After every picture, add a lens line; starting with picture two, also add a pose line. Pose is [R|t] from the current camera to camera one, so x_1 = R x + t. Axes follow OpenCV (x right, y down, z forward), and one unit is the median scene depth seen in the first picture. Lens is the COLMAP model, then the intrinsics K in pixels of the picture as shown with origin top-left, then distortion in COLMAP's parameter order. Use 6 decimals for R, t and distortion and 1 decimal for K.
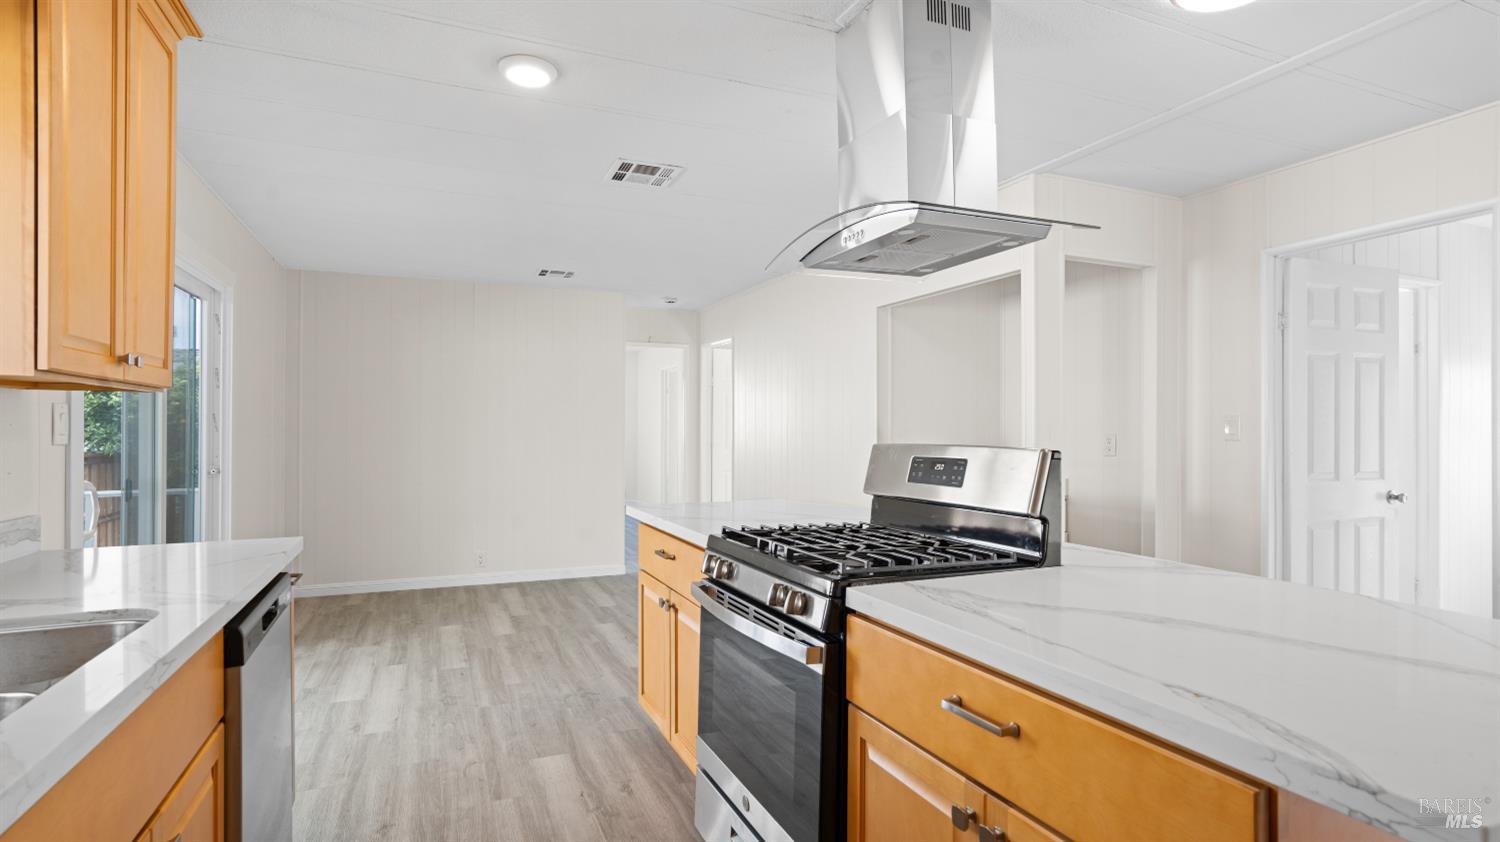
lens RADIAL K [[741.5, 0, 746.2], [0, 741.5, 424.0], [0, 0, 1]] dist [-0.040164, 0.025810]
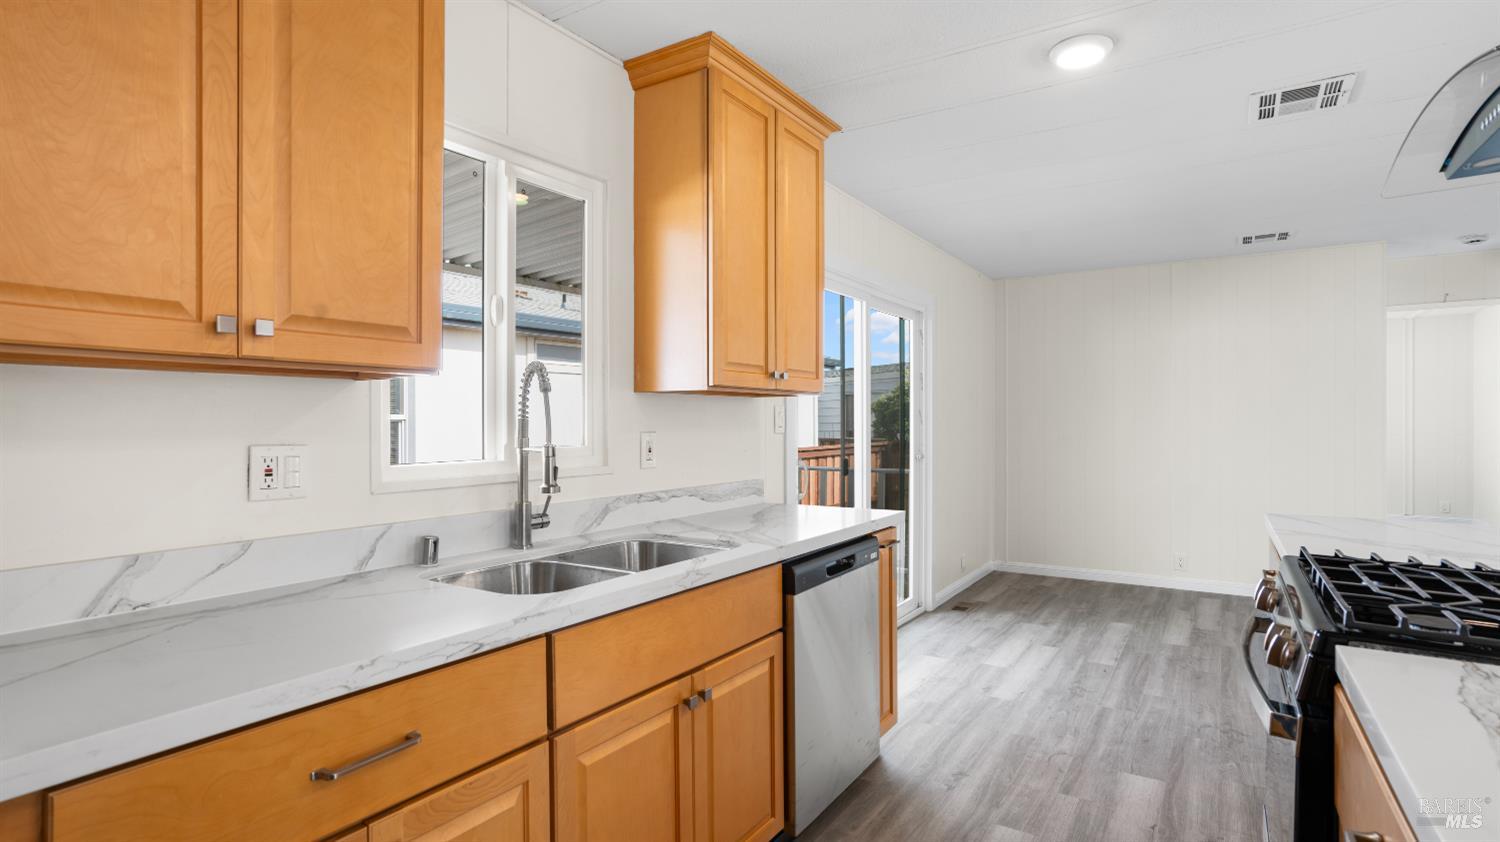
lens RADIAL K [[742.3, 0, 750.0], [0, 742.3, 421.0], [0, 0, 1]] dist [-0.049656, 0.034819]
pose [[0.555708, -0.004049, -0.831368, 0.194545], [0.008786, 0.999961, 0.001002, 0.000811], [0.831331, -0.007861, 0.555722, 0.074108]]
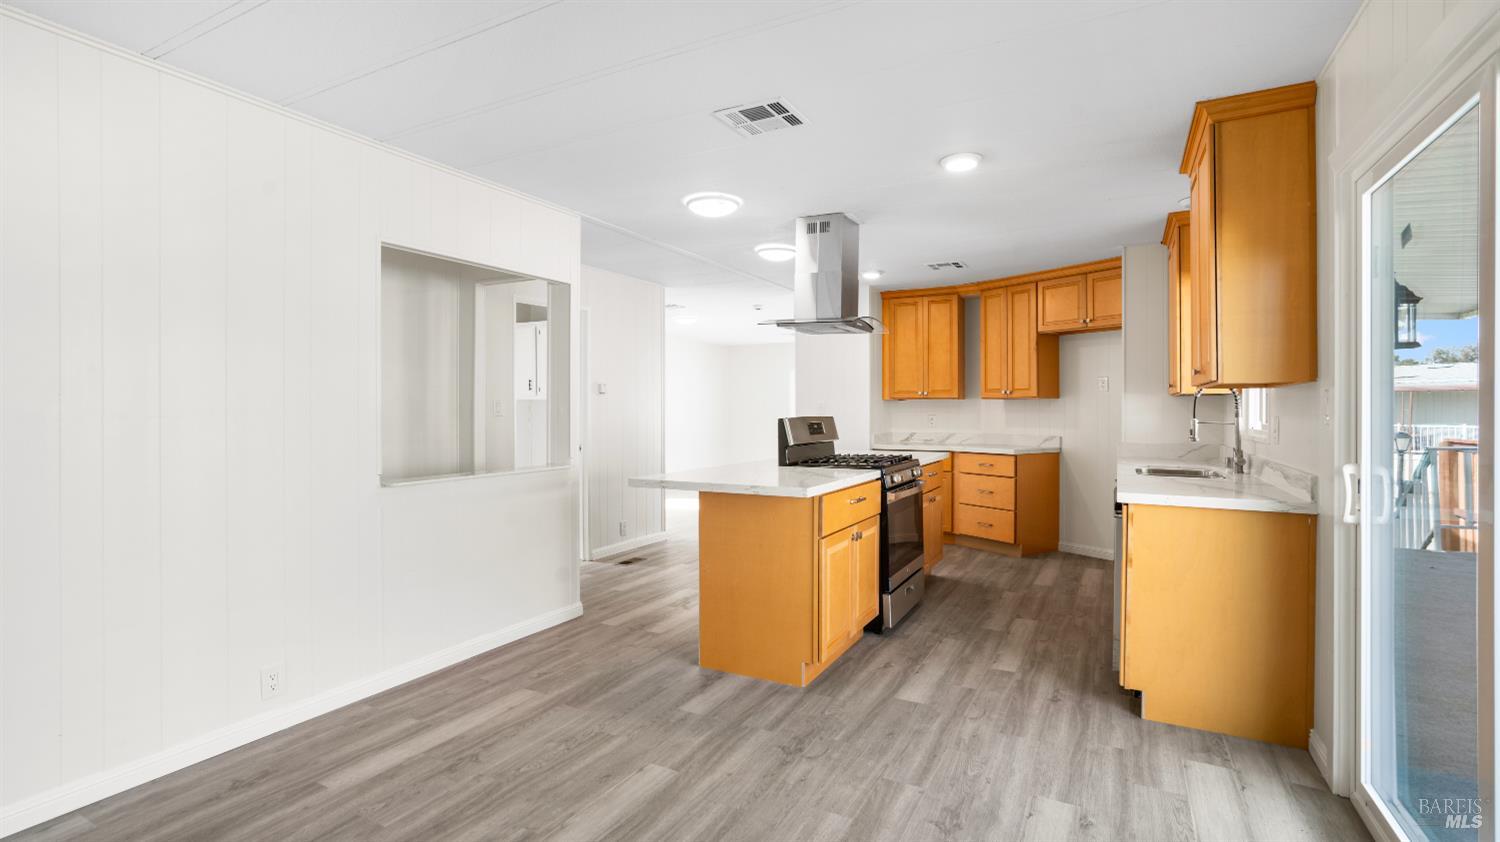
lens RADIAL K [[693.7, 0, 747.8], [0, 693.7, 413.7], [0, 0, 1]] dist [-0.048454, 0.024824]
pose [[-0.620364, -0.007991, 0.784274, -0.819015], [-0.007043, 0.999965, 0.004617, 0.008717], [-0.784283, -0.002659, -0.620398, 1.618025]]
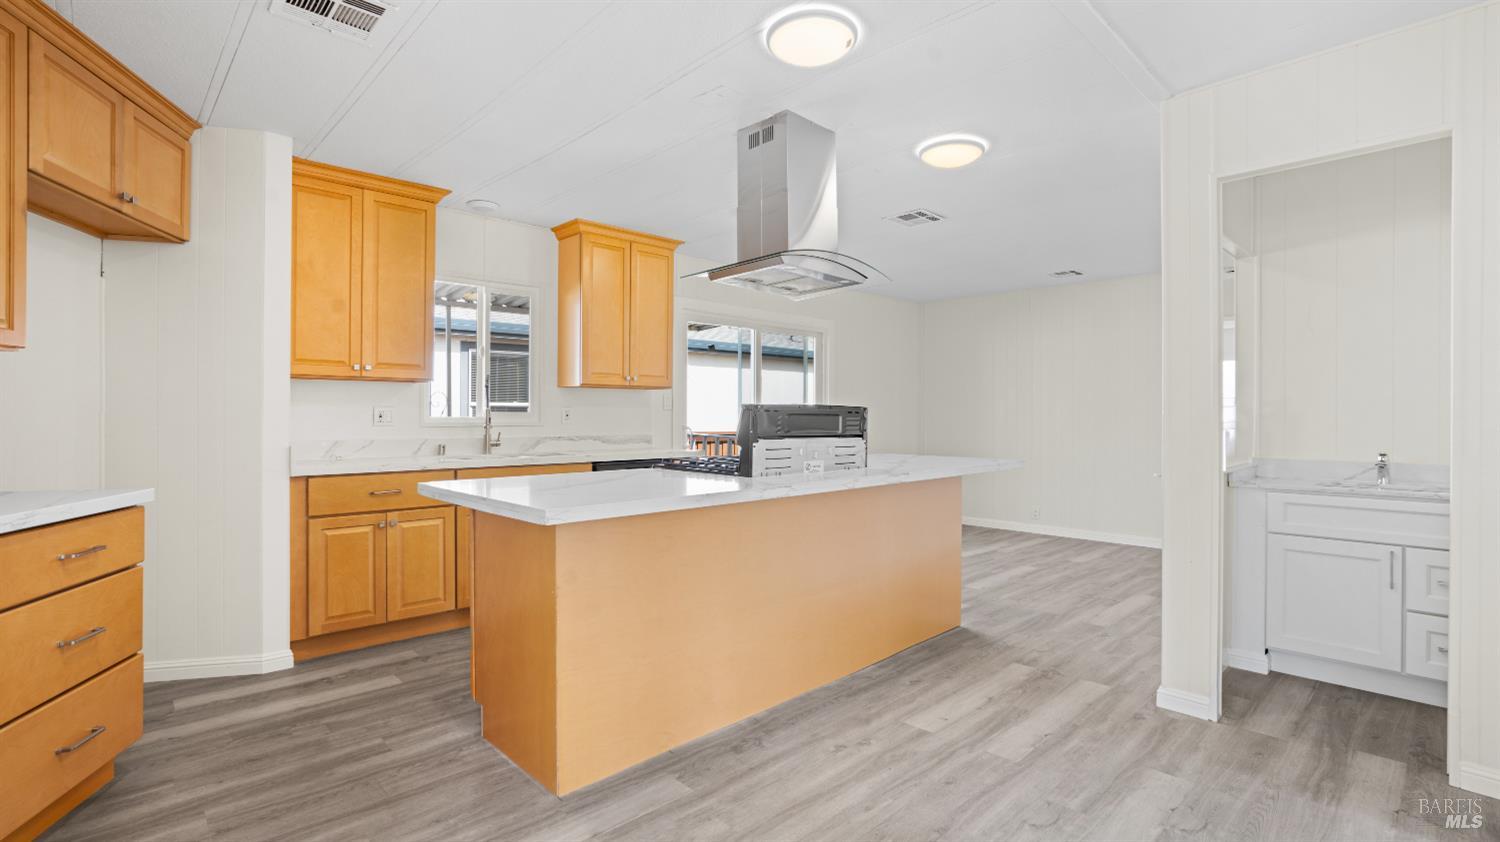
lens RADIAL K [[693.7, 0, 747.8], [0, 693.7, 413.7], [0, 0, 1]] dist [-0.048454, 0.024824]
pose [[0.346783, -0.003903, -0.937937, 1.030065], [0.005238, 0.999984, -0.002224, 0.033146], [0.937931, -0.004142, 0.346798, 0.272476]]
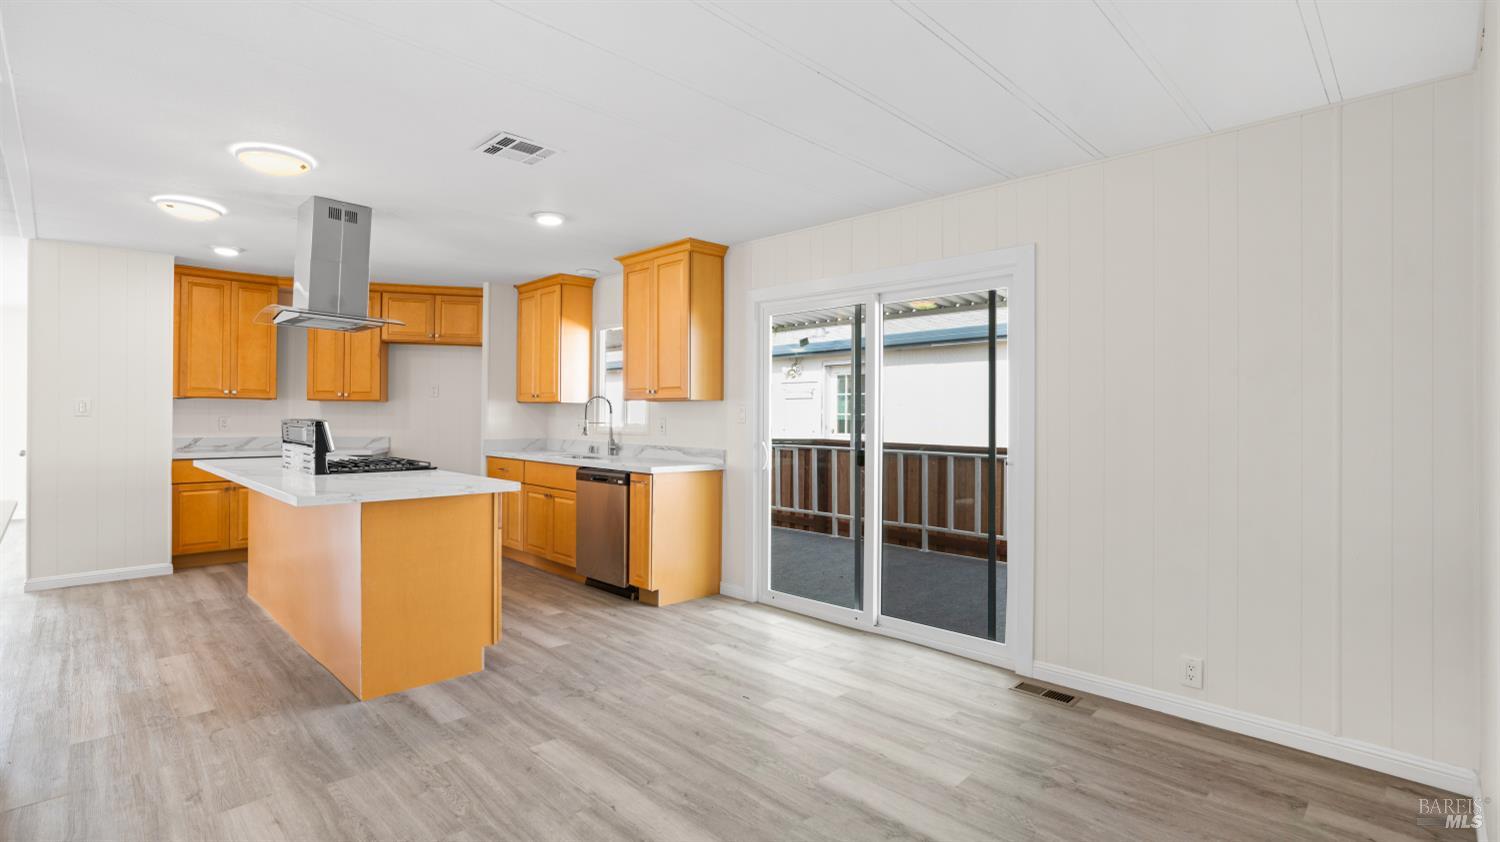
lens RADIAL K [[693.7, 0, 747.8], [0, 693.7, 413.7], [0, 0, 1]] dist [-0.048454, 0.024824]
pose [[-0.928736, -0.014865, -0.370442, -0.093718], [-0.011015, 0.999861, -0.012506, 0.017947], [0.370577, -0.007535, -0.928771, 2.068873]]
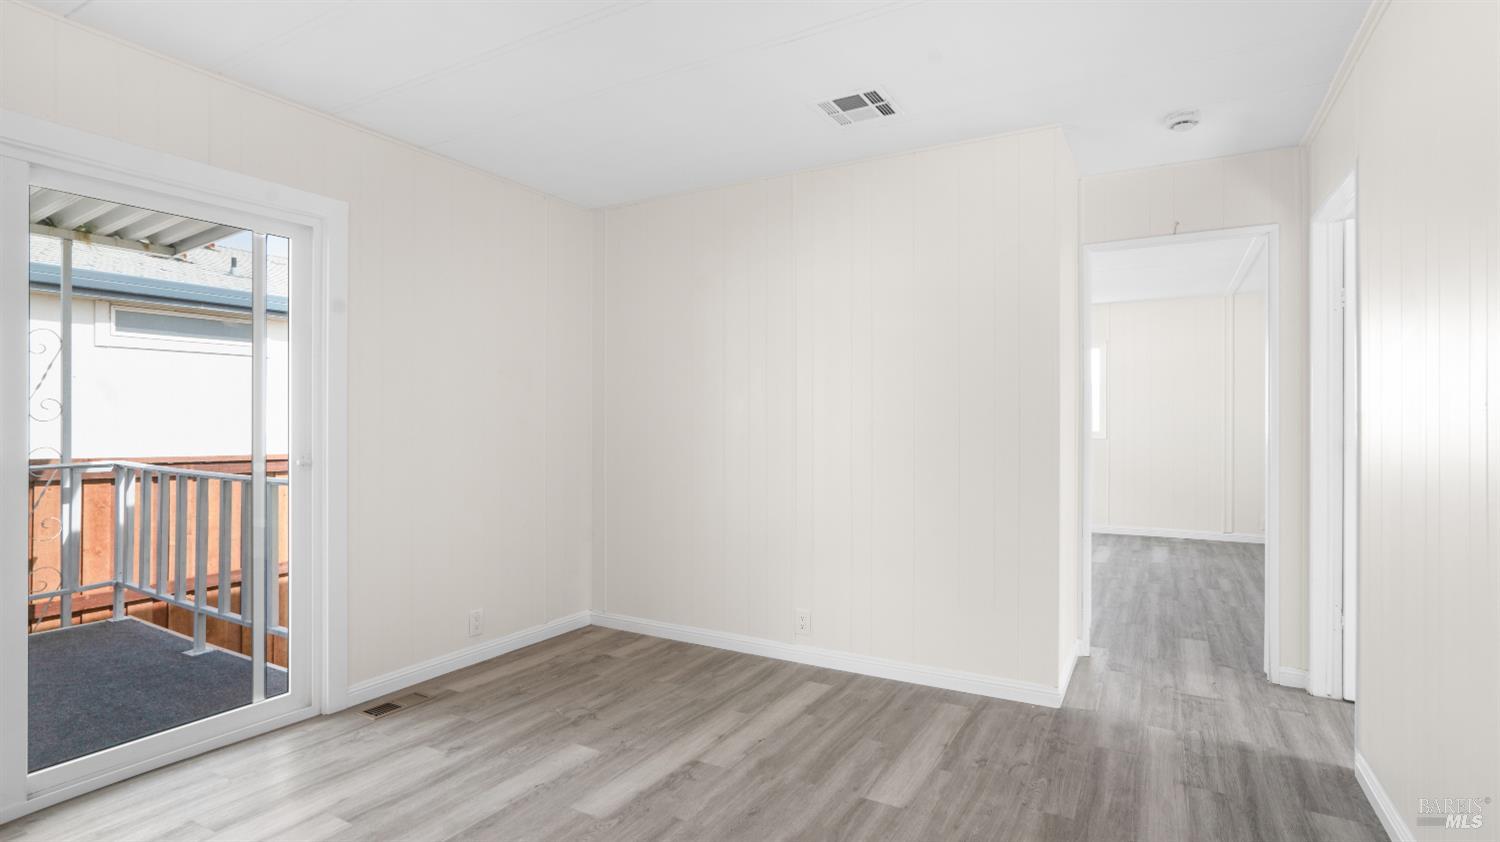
lens RADIAL K [[741.5, 0, 746.2], [0, 741.5, 424.0], [0, 0, 1]] dist [-0.040164, 0.025810]
pose [[0.606342, -0.000895, -0.795204, 0.186817], [0.003426, 0.999993, 0.001487, 0.031843], [0.795197, -0.003626, 0.606341, 1.103028]]
